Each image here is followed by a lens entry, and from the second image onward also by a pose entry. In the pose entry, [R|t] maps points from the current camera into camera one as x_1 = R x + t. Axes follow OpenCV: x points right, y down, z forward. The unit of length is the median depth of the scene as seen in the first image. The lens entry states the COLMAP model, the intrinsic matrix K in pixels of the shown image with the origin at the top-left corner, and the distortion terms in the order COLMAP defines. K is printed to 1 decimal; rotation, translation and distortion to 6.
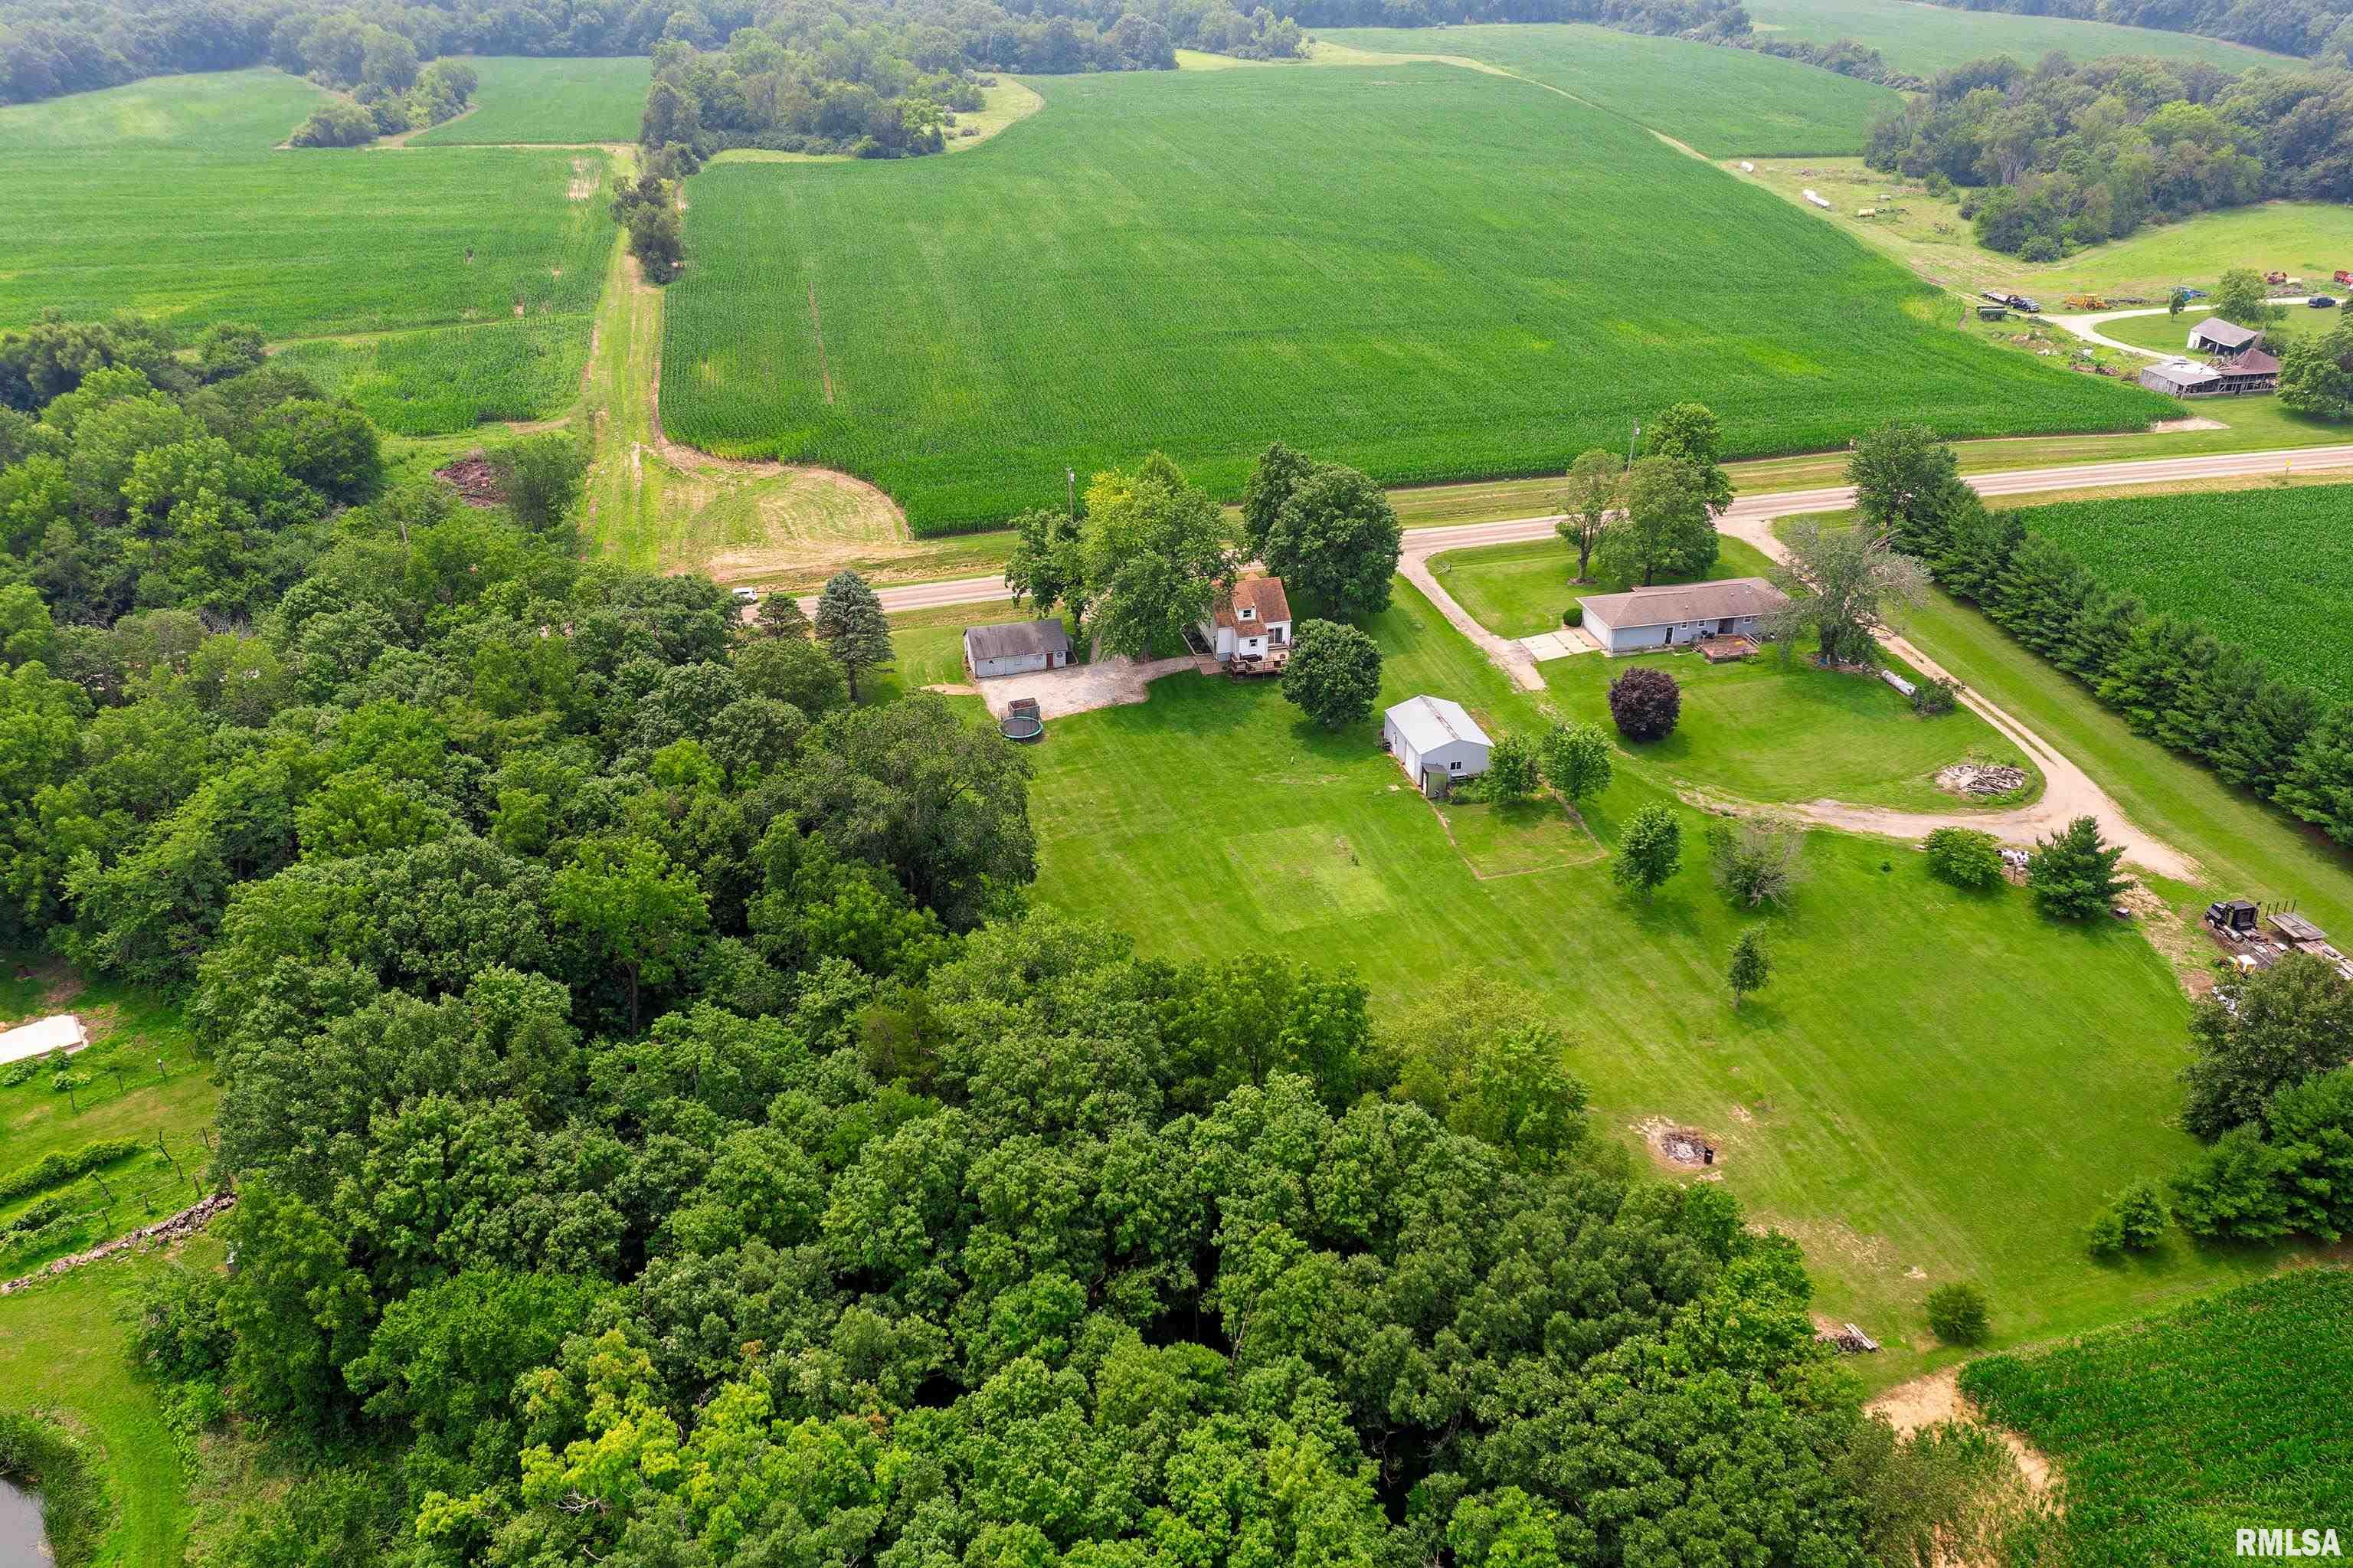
lens RADIAL K [[1910.0, 0, 1176.5], [0, 1910.0, 784.0], [0, 0, 1]] dist [0.010115, -0.007518]
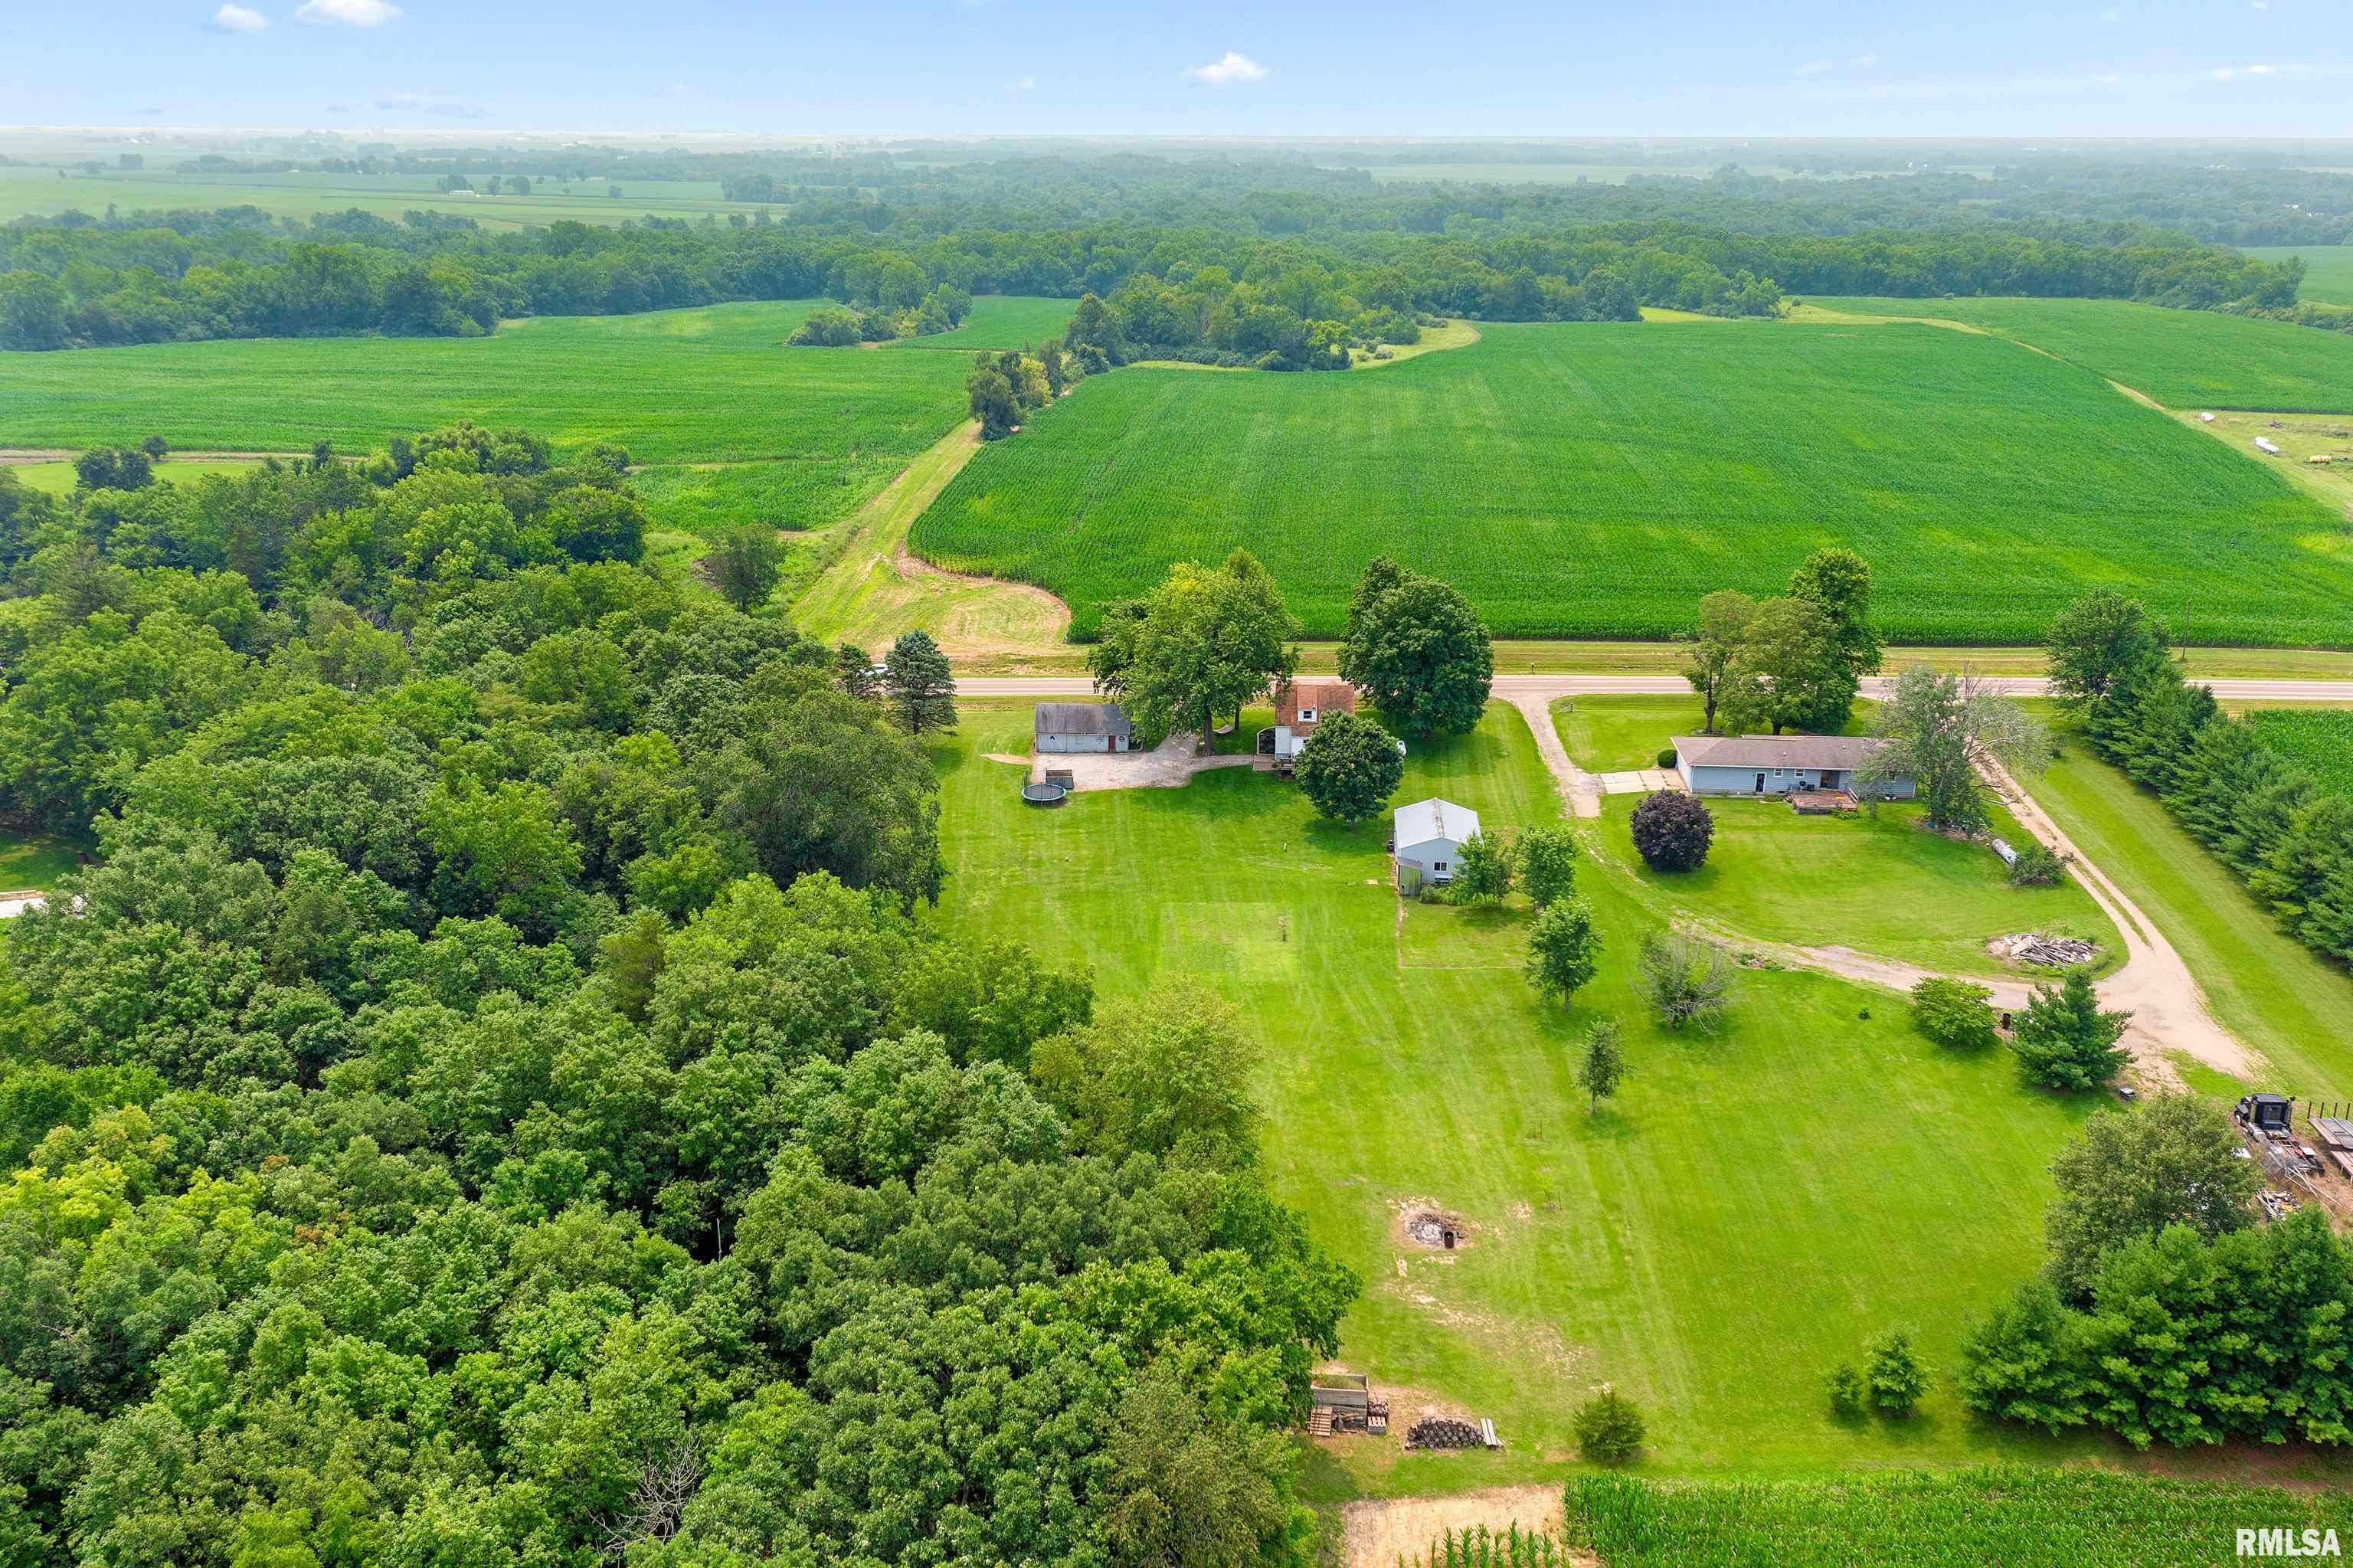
lens RADIAL K [[1910.0, 0, 1176.5], [0, 1910.0, 784.0], [0, 0, 1]] dist [0.010115, -0.007518]
pose [[0.949552, 0.100409, -0.297102, 0.273634], [-0.143775, 0.981315, -0.127863, 0.081860], [0.278712, 0.164129, 0.946246, 0.065706]]
